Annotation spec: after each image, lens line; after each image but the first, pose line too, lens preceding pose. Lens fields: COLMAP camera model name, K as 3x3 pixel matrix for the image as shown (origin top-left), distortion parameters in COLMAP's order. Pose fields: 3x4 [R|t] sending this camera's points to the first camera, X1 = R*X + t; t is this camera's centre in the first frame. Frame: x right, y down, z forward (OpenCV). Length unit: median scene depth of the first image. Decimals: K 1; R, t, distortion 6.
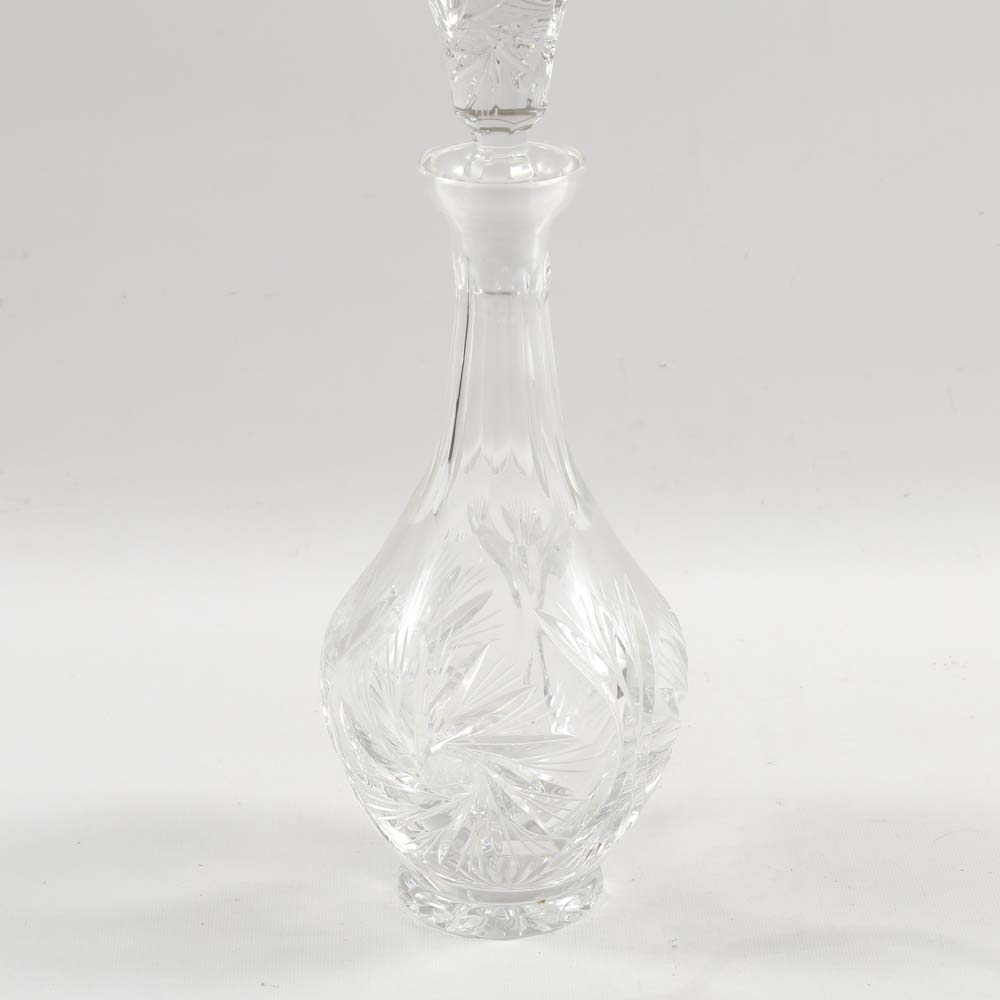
lens RADIAL K [[3345.1, 0, 505.8], [0, 3345.1, 547.6], [0, 0, 1]] dist [0.428793, 0.000000]
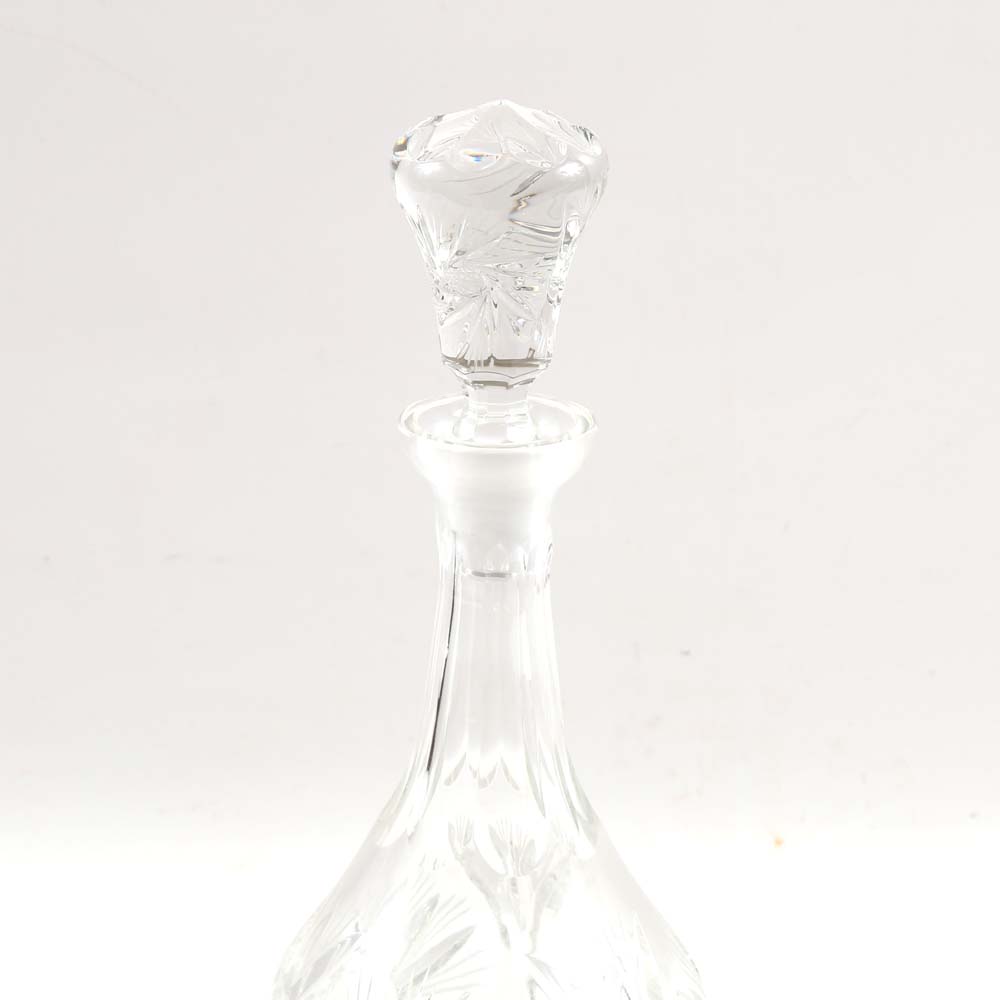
lens RADIAL K [[3345.1, 0, 463.4], [0, 3345.1, 542.5], [0, 0, 1]] dist [0.428793, 0.000000]
pose [[0.999722, 0.020768, -0.011206, 0.000318], [-0.021646, 0.996148, -0.084979, -0.011193], [0.009398, 0.085197, 0.996320, 0.147507]]
